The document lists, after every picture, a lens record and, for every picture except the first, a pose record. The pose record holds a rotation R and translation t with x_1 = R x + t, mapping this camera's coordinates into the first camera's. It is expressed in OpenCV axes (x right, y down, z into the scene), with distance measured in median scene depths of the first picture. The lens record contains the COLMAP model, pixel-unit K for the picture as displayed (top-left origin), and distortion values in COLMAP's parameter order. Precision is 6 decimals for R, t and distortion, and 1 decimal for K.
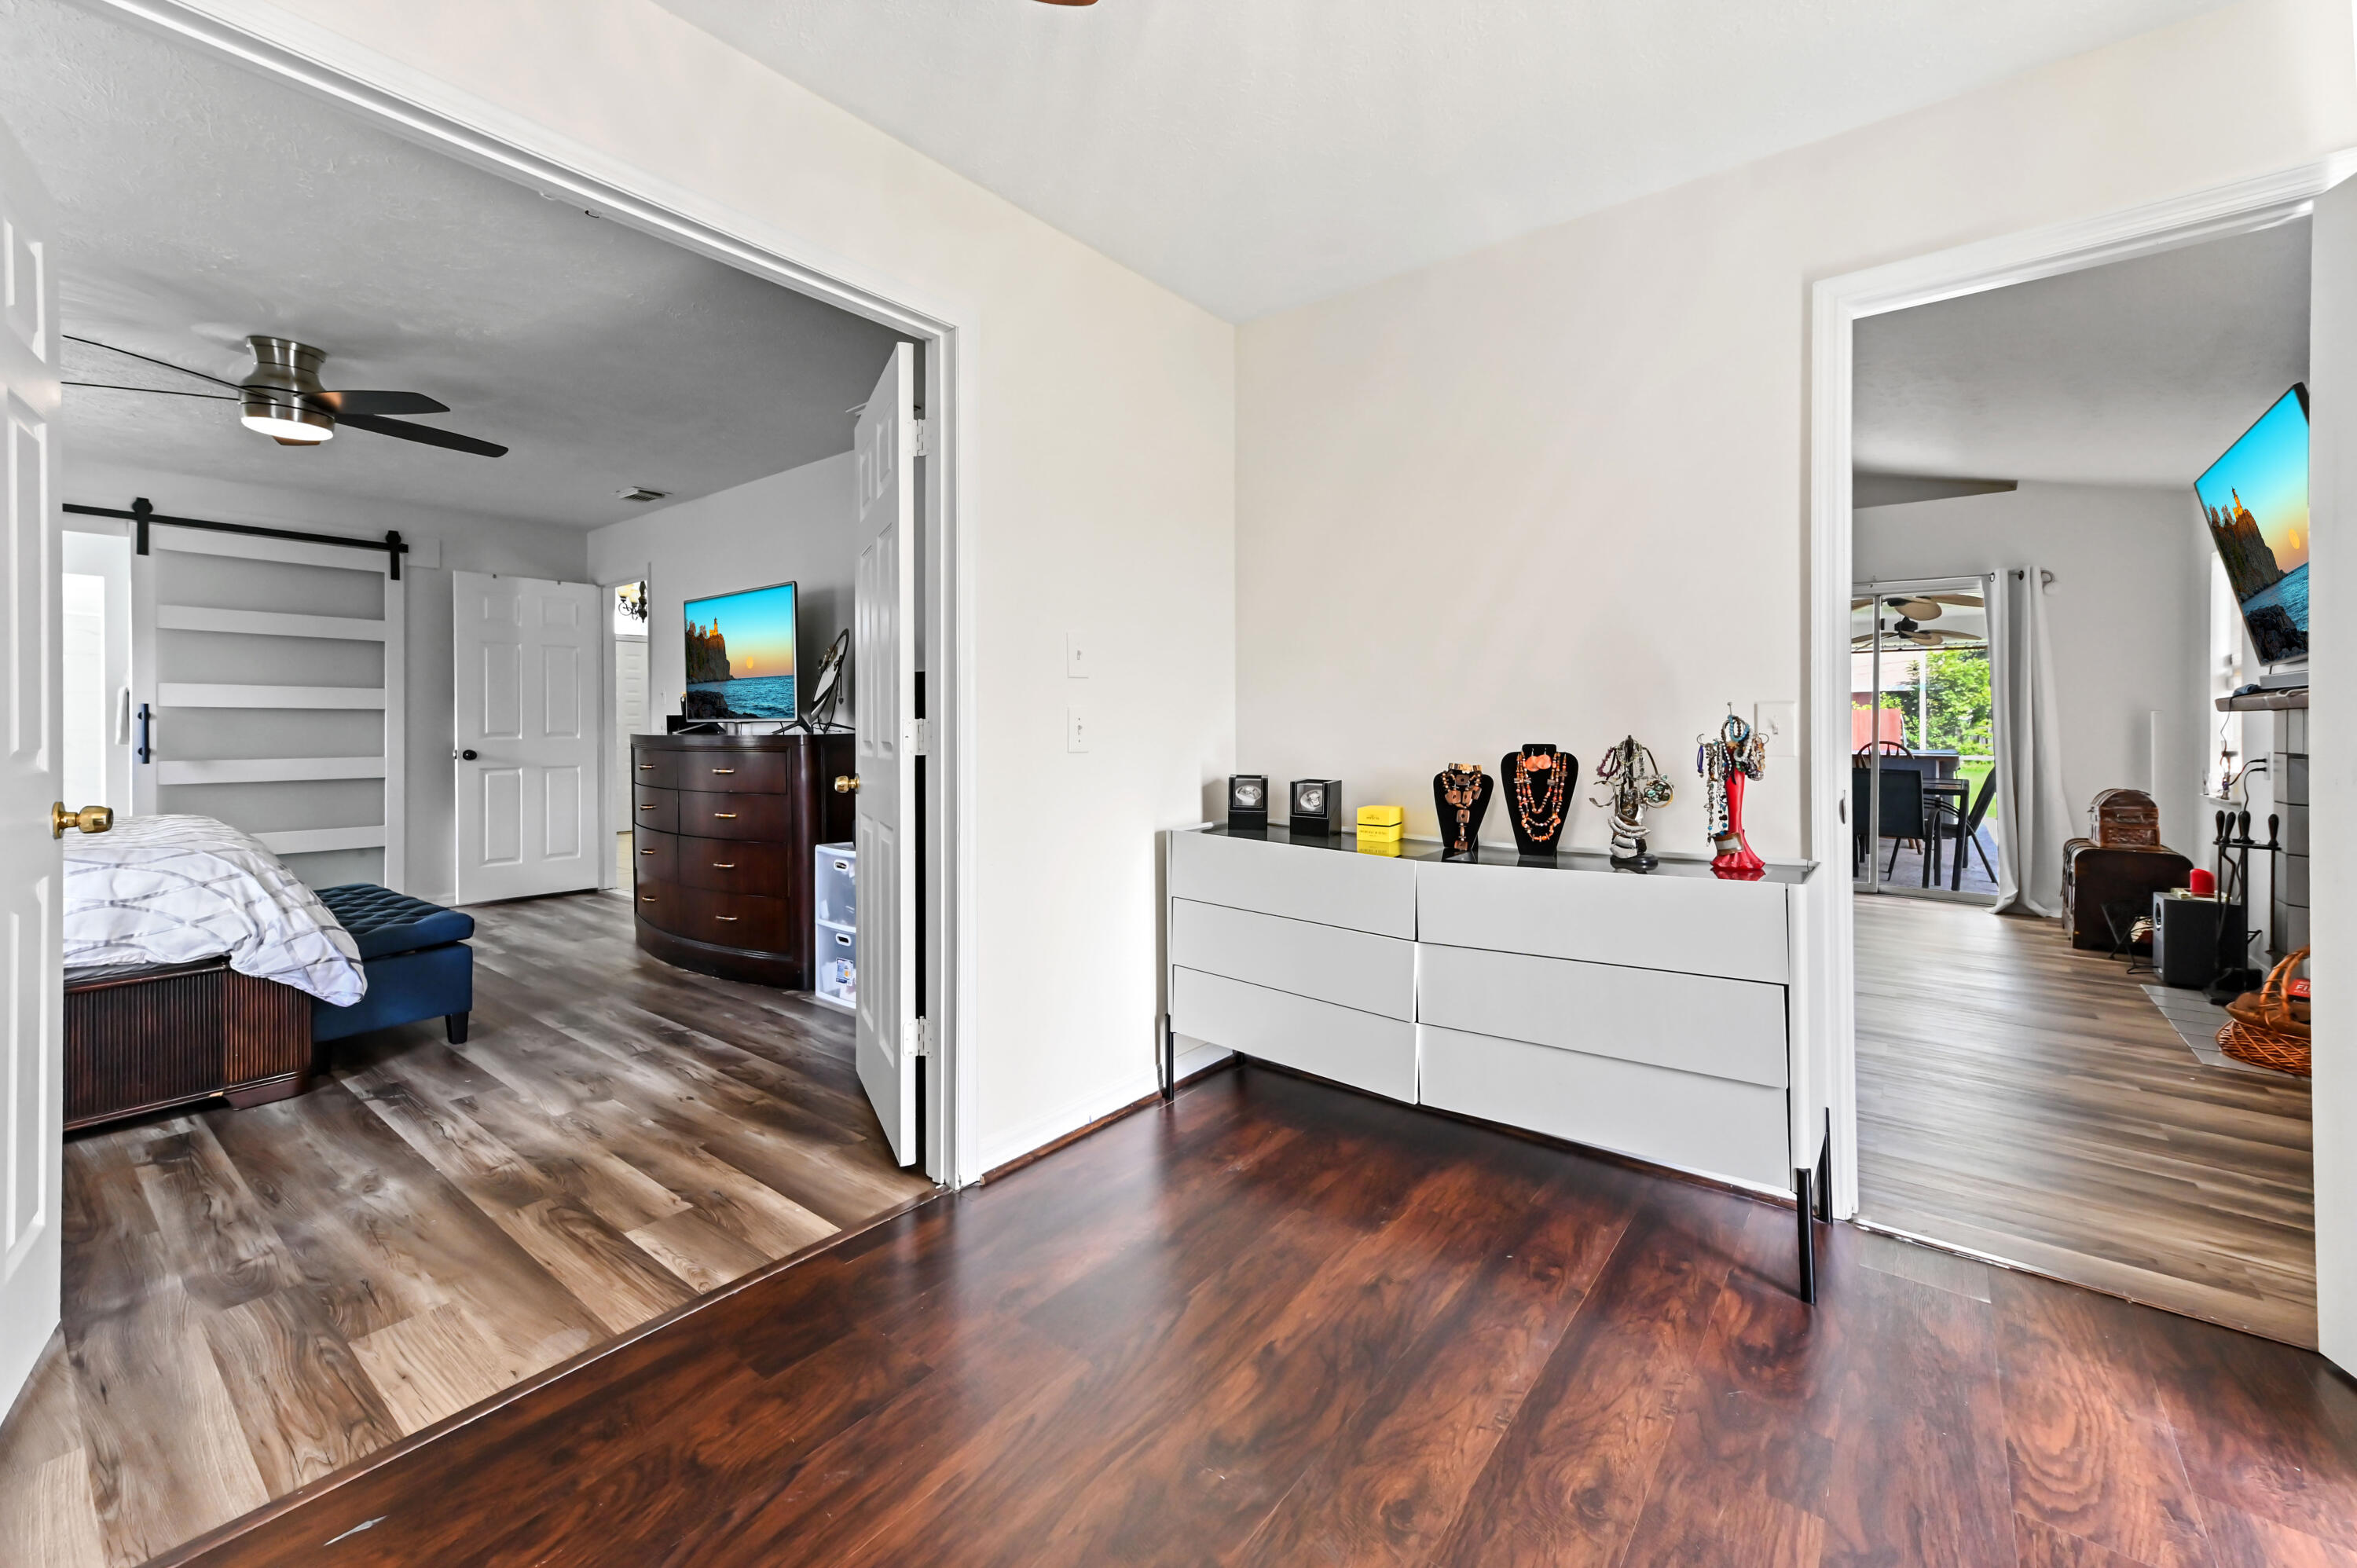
lens RADIAL K [[937.7, 0, 1169.3], [0, 937.7, 722.3], [0, 0, 1]] dist [0.015675, -0.000287]
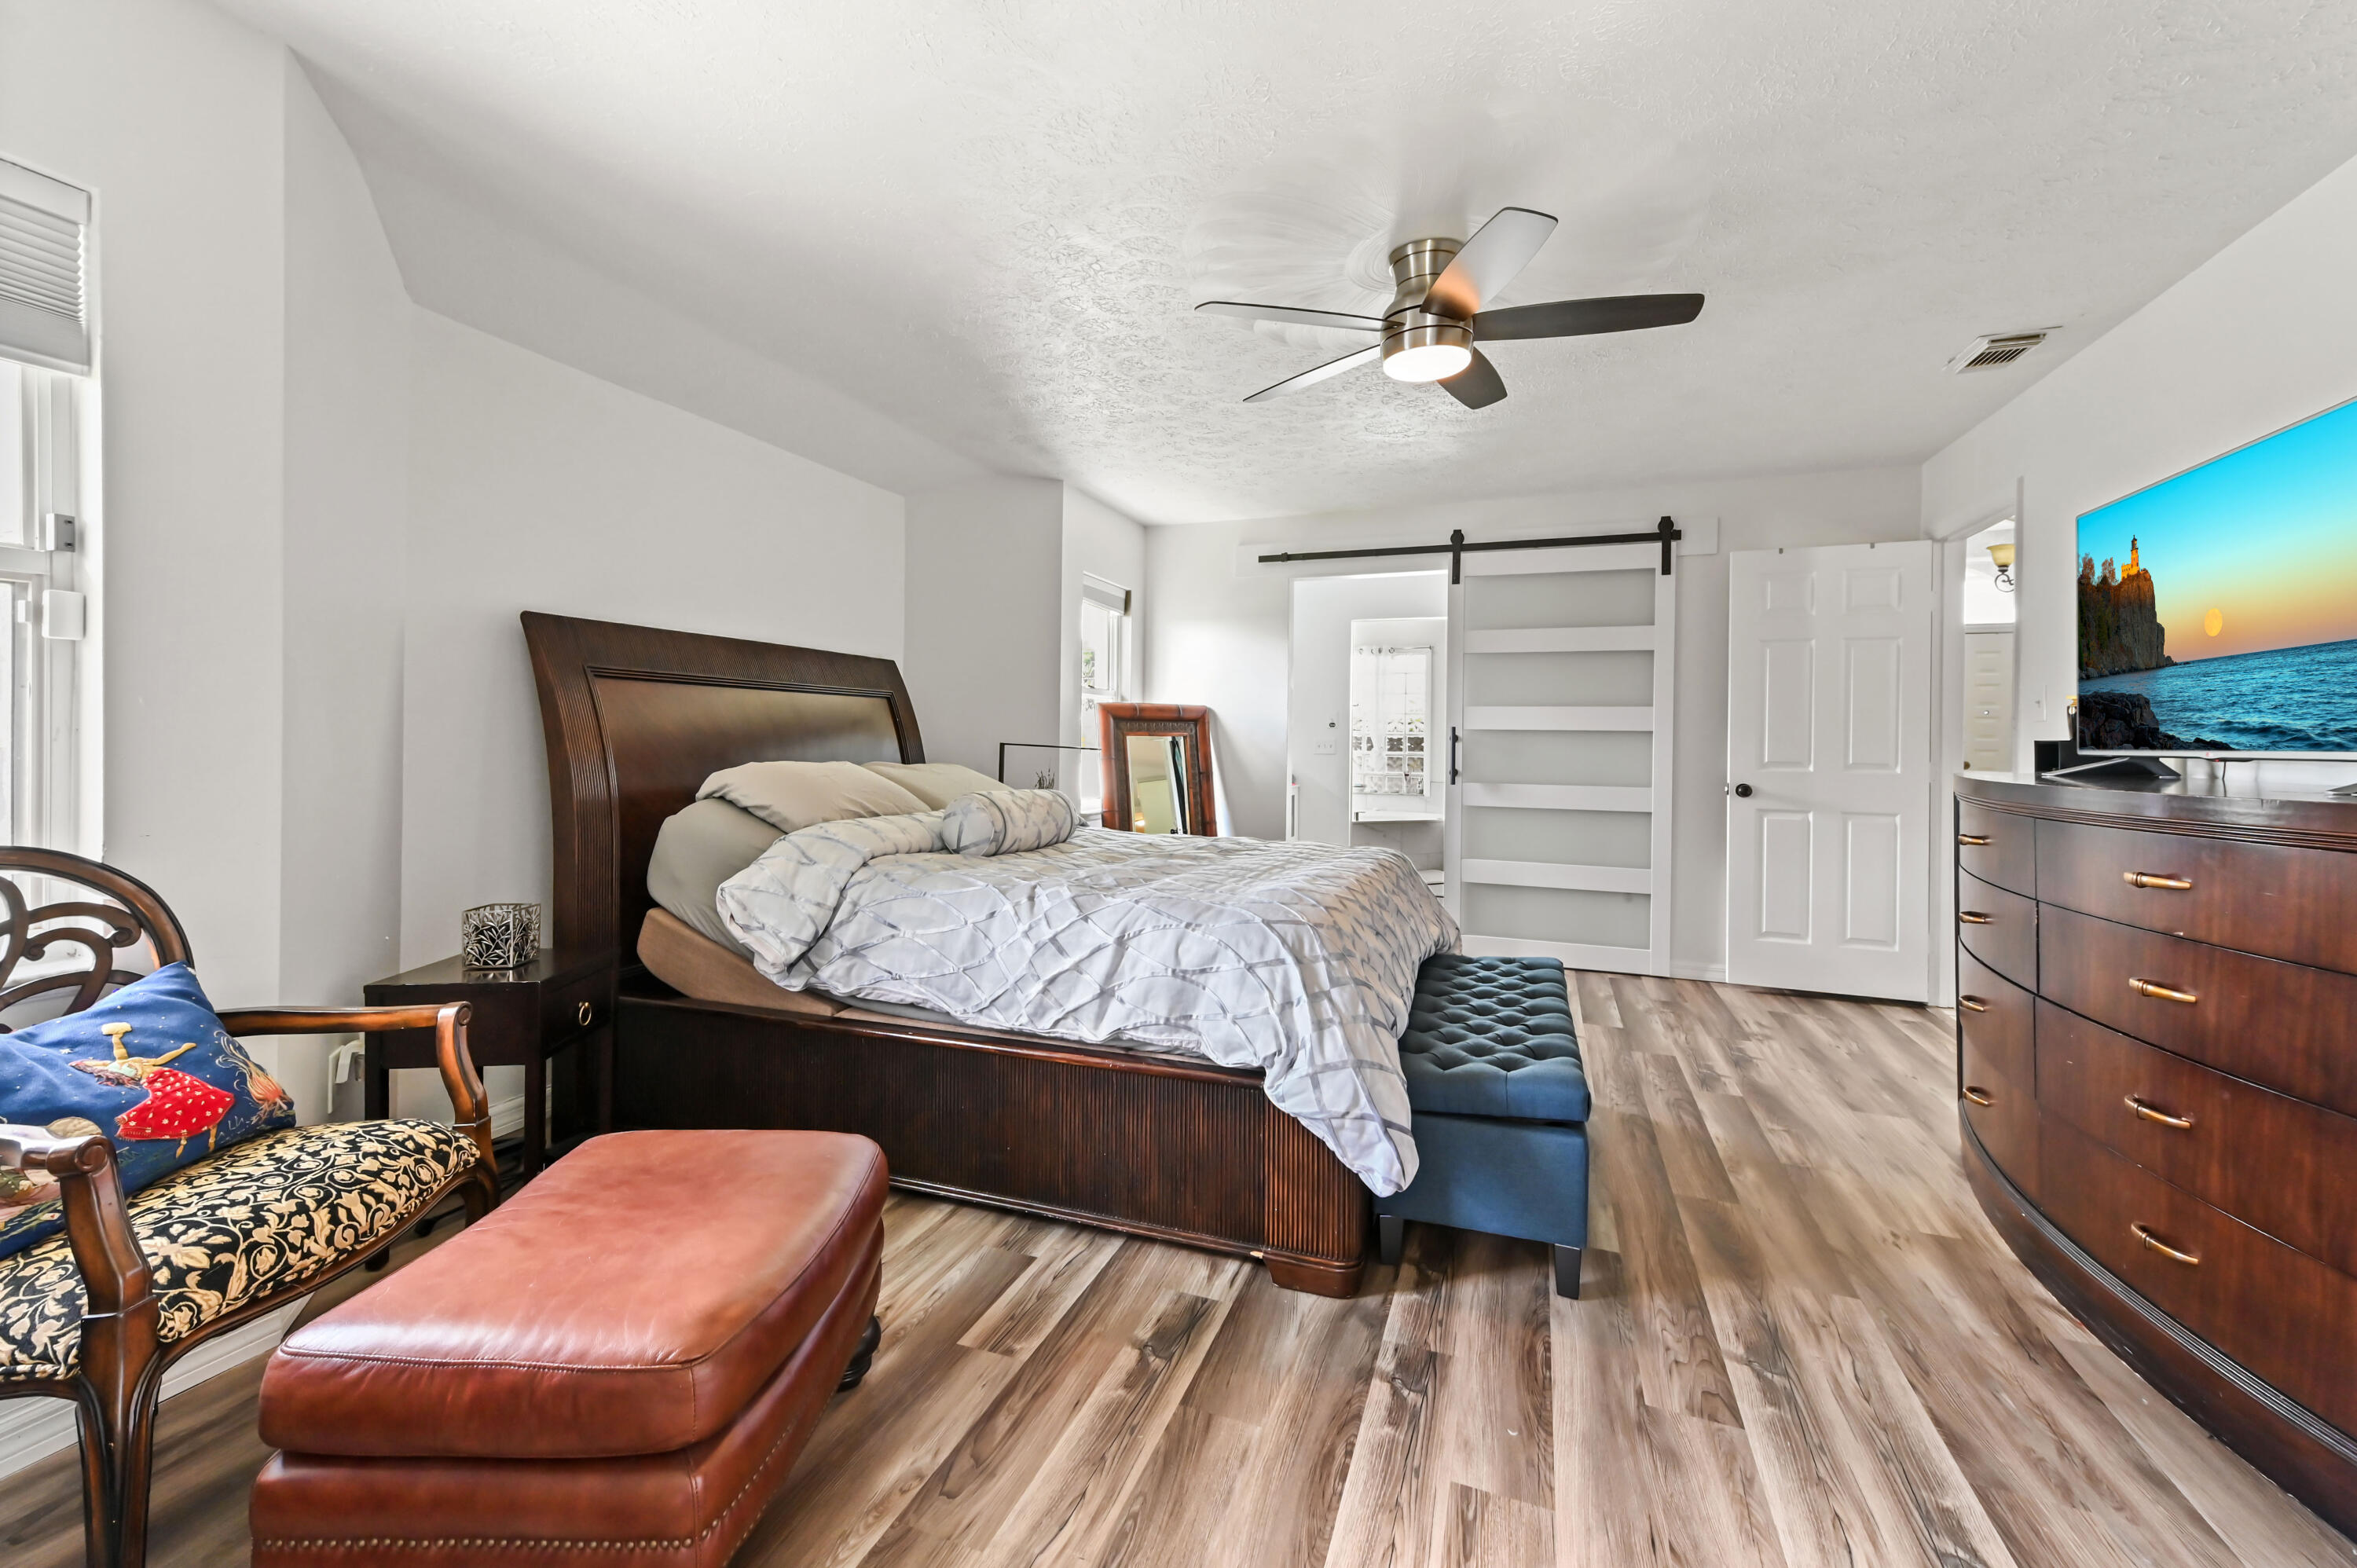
lens RADIAL K [[937.7, 0, 1196.8], [0, 937.7, 744.0], [0, 0, 1]] dist [0.015675, -0.000287]
pose [[0.307752, 0.011752, -0.951394, -0.228411], [-0.009192, 0.999914, 0.009378, -0.009351], [0.951422, 0.005859, 0.307833, 0.518706]]
